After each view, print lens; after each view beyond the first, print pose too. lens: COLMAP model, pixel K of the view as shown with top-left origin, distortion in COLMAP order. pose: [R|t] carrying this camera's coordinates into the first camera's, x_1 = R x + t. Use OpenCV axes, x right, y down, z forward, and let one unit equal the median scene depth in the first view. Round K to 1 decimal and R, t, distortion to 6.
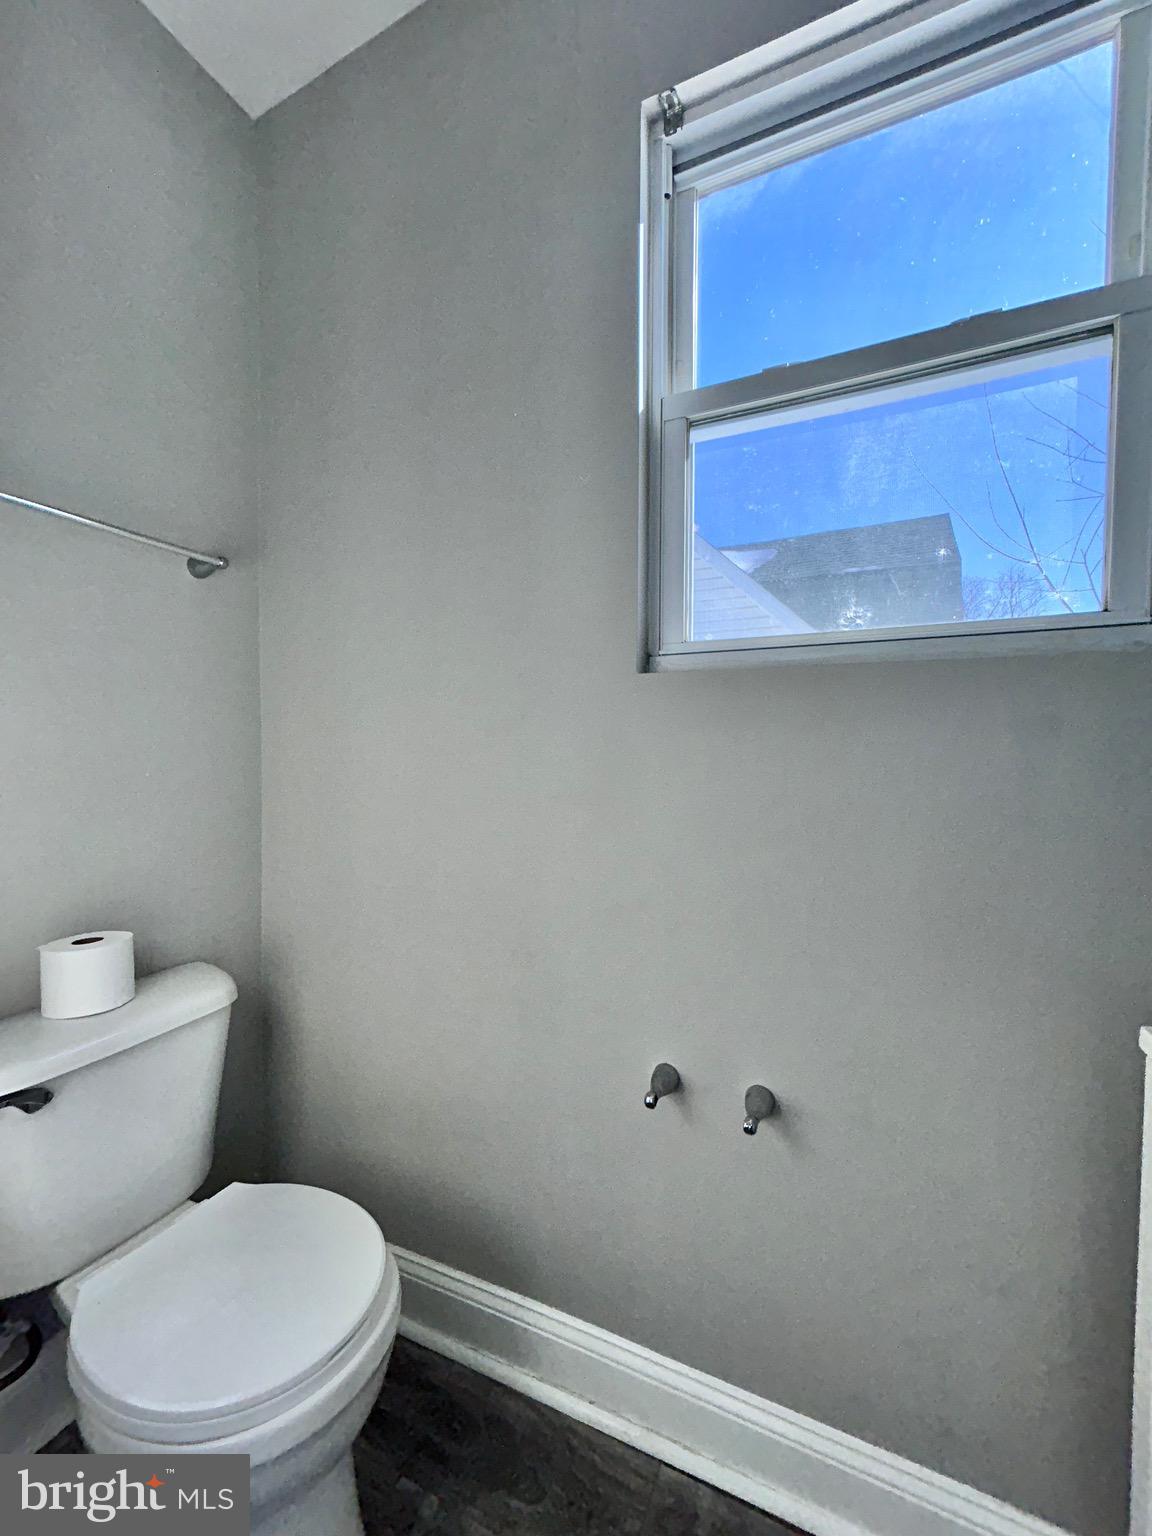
lens RADIAL K [[618.3, 0, 577.0], [0, 618.3, 769.2], [0, 0, 1]] dist [-0.000514, 0.000280]
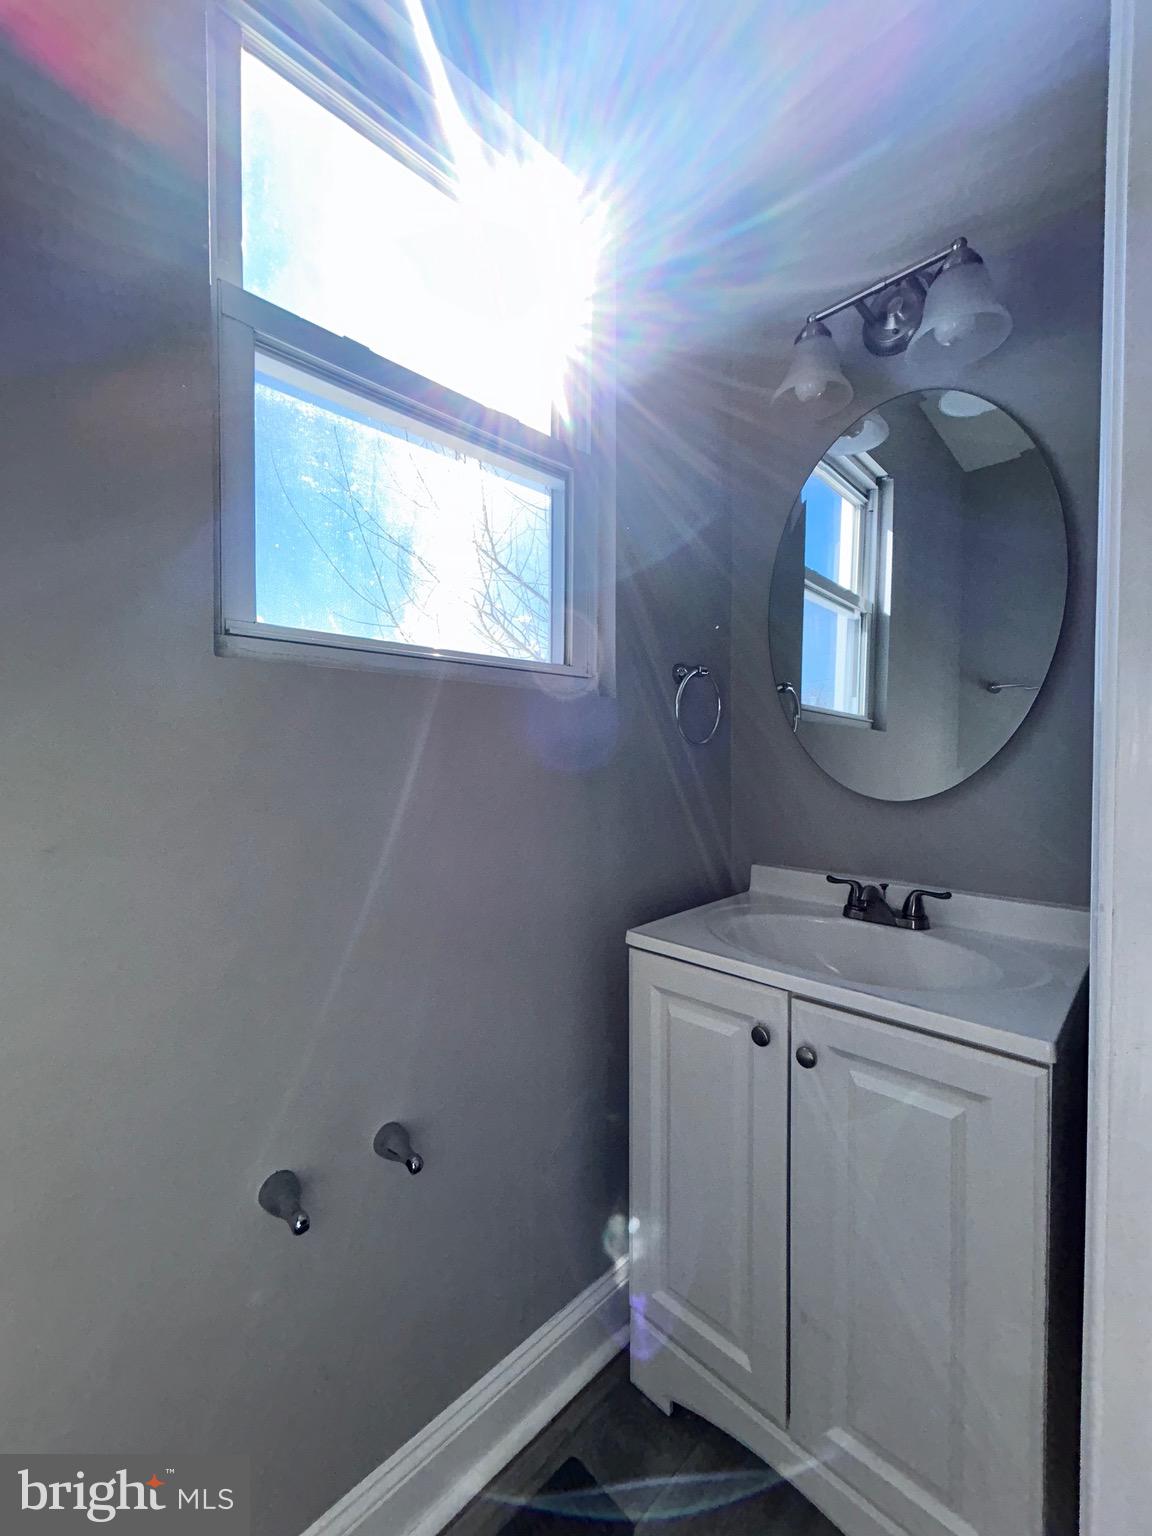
lens RADIAL K [[618.3, 0, 577.0], [0, 618.3, 769.2], [0, 0, 1]] dist [-0.000514, 0.000280]
pose [[0.340182, -0.023806, 0.940058, -0.434815], [0.029278, 0.999463, 0.014716, -0.023817], [-0.939904, 0.022517, 0.340696, 0.385034]]
